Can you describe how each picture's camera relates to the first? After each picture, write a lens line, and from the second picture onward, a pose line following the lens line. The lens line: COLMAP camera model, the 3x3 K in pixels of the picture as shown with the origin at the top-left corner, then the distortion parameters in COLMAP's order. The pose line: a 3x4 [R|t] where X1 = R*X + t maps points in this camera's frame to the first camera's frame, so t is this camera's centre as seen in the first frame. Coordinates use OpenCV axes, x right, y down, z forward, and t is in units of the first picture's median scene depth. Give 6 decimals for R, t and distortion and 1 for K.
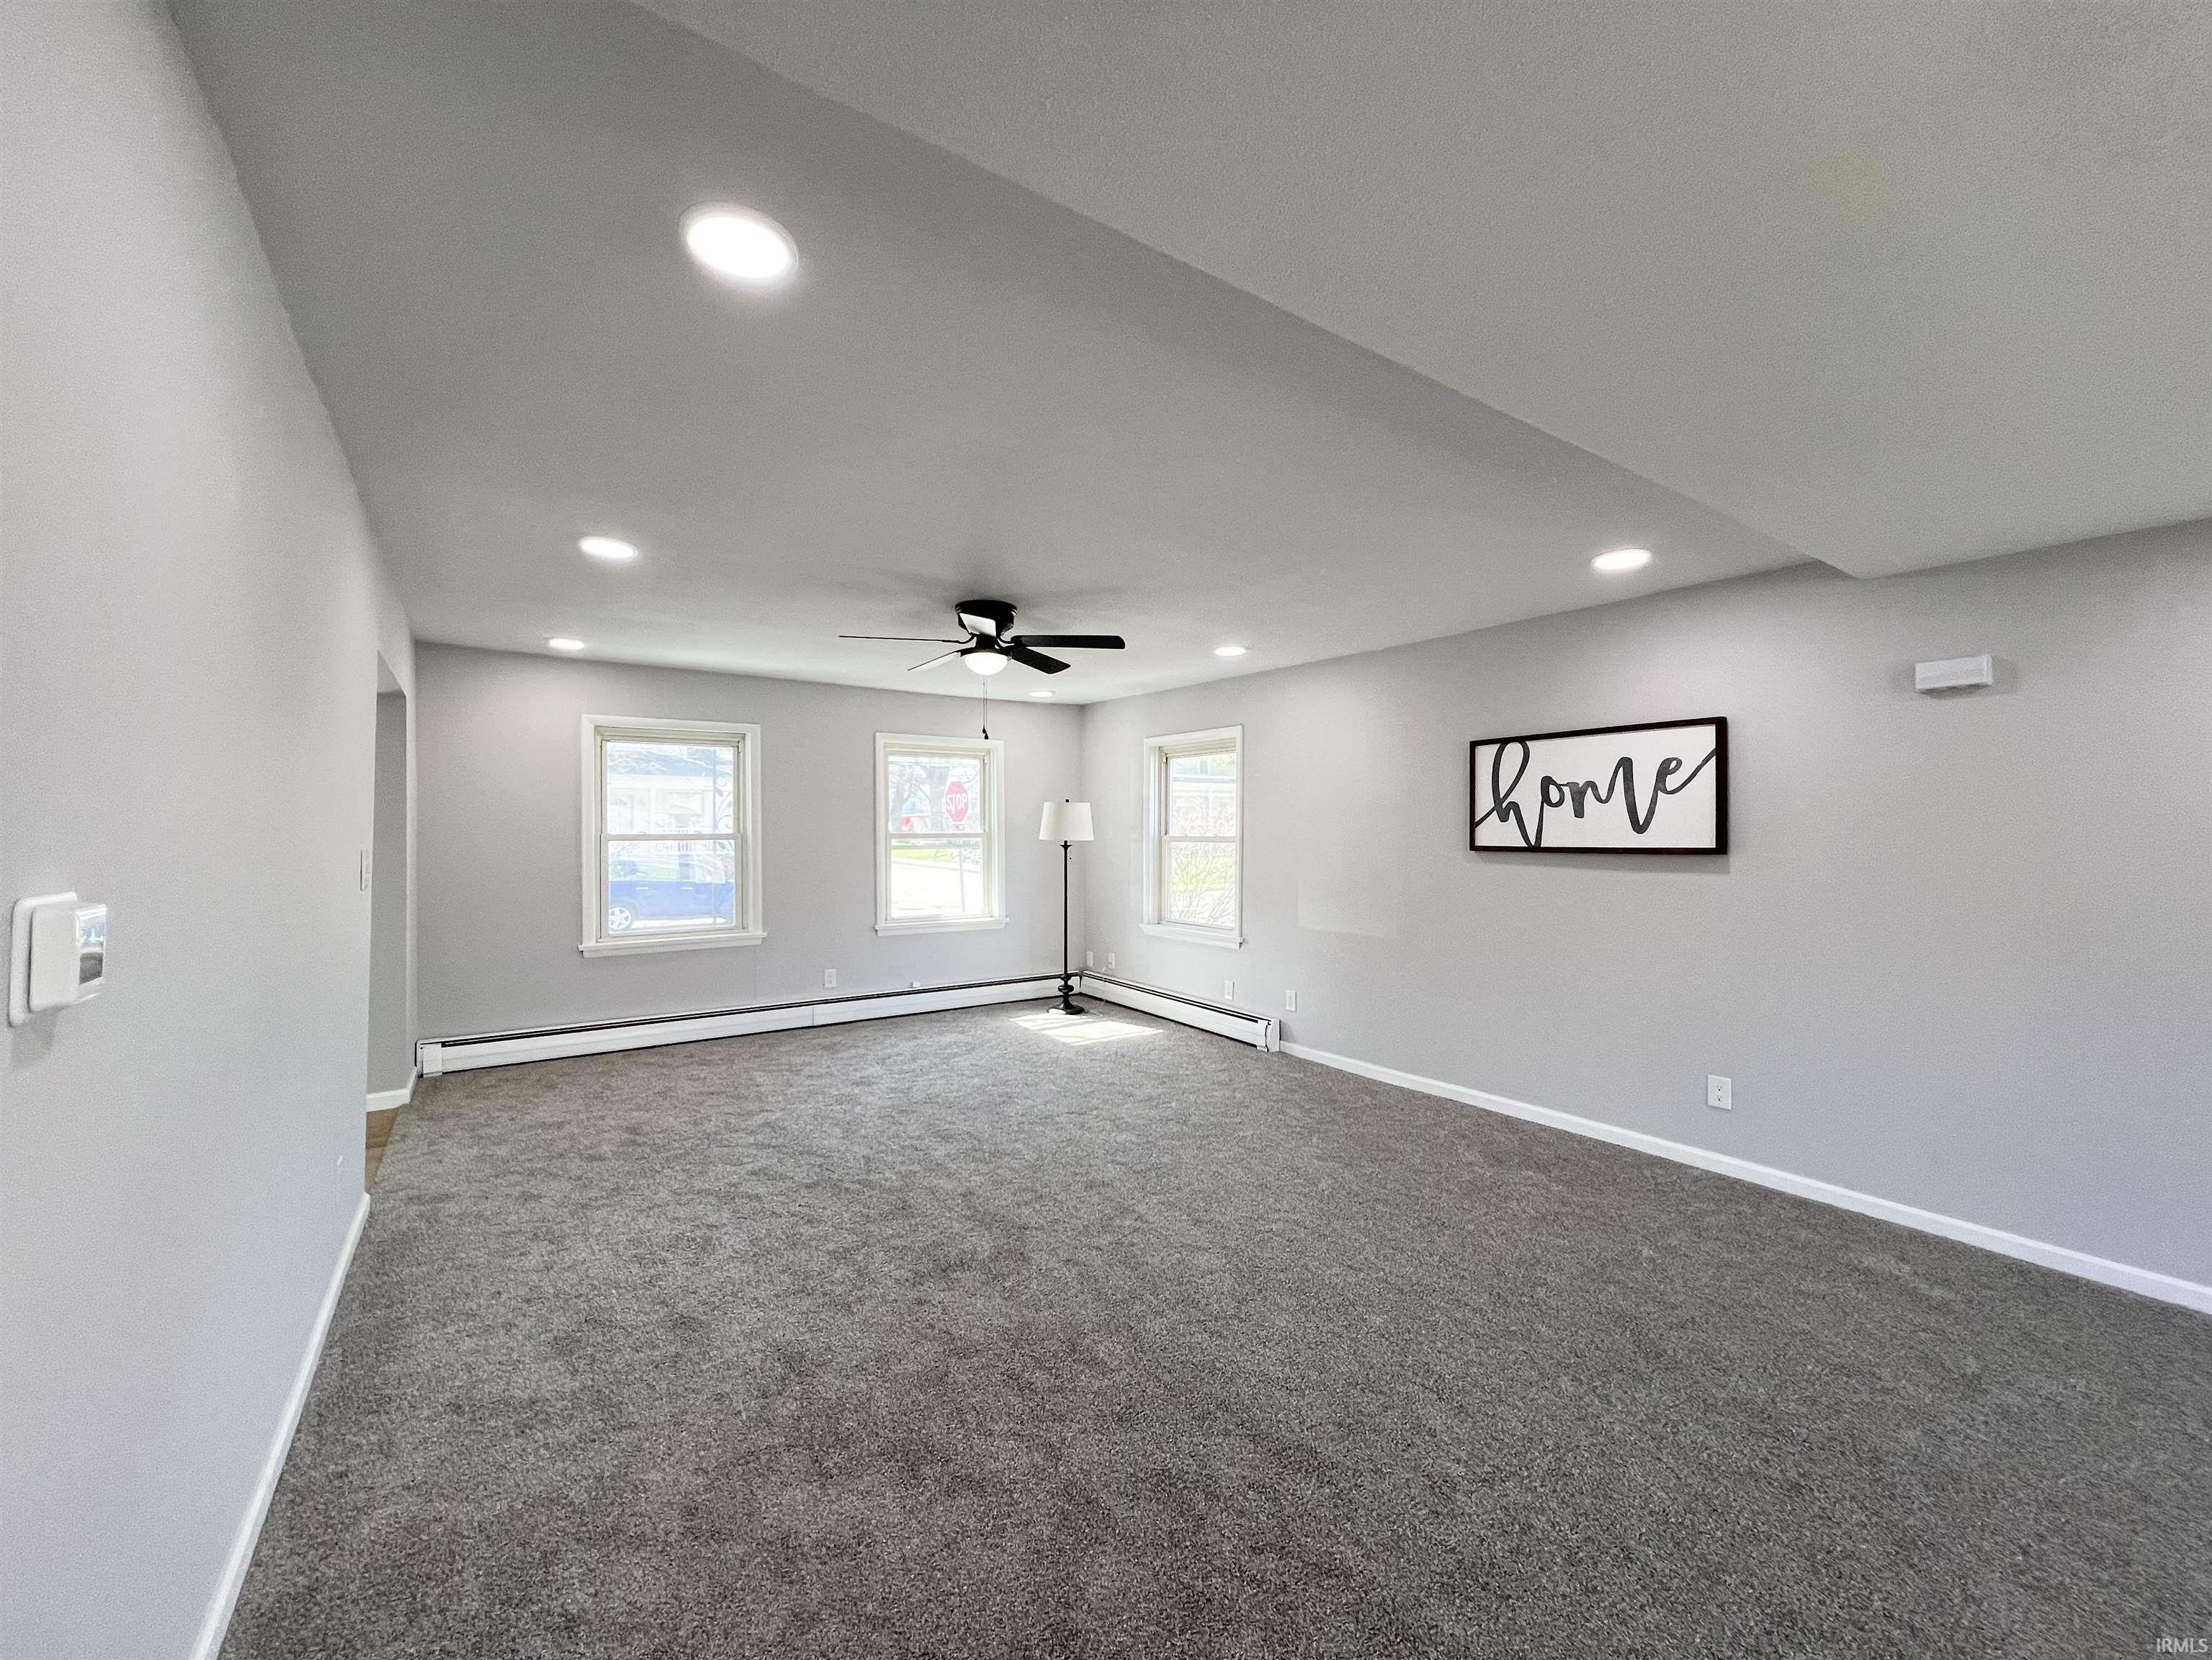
lens RADIAL K [[881.5, 0, 1104.7], [0, 881.5, 825.6], [0, 0, 1]] dist [-0.002358, 0.000148]
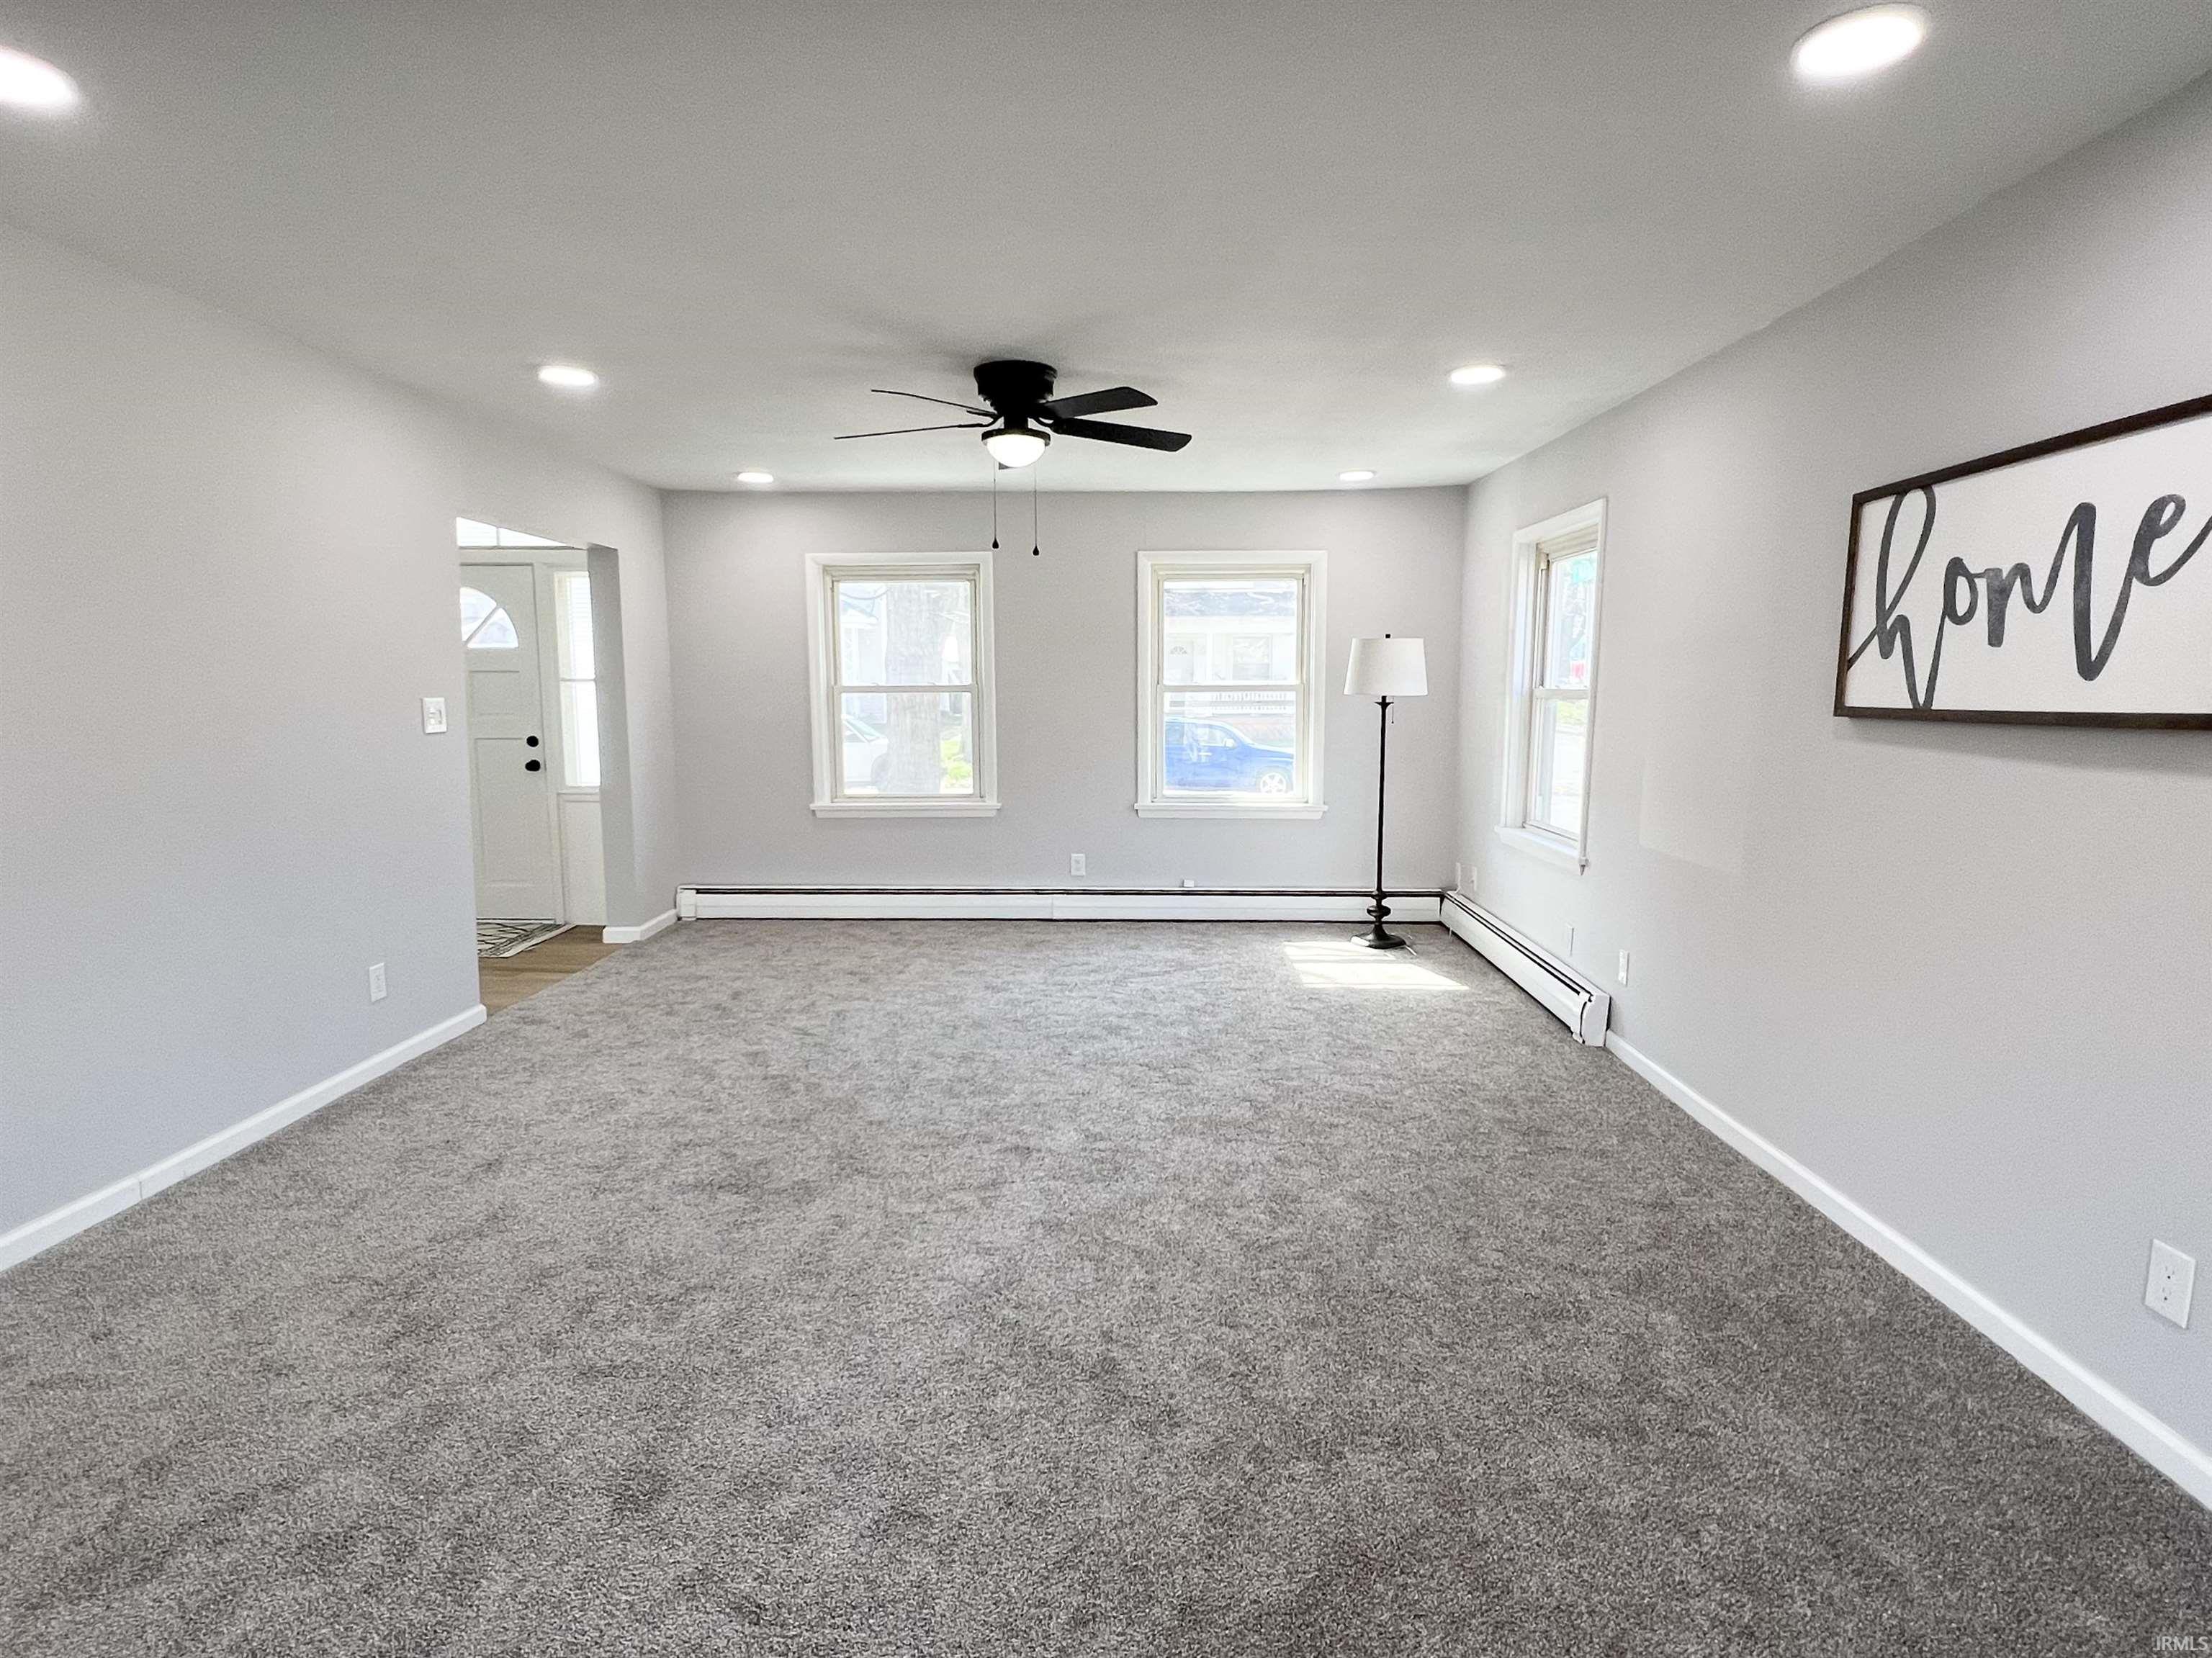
lens RADIAL K [[1185.3, 0, 1101.4], [0, 1185.3, 829.5], [0, 0, 1]] dist [0.000346, -0.002474]
pose [[0.807360, 0.071083, -0.585762, 0.514889], [0.003452, 0.992131, 0.125153, 0.006788], [0.590049, -0.103066, 0.800762, 0.212956]]
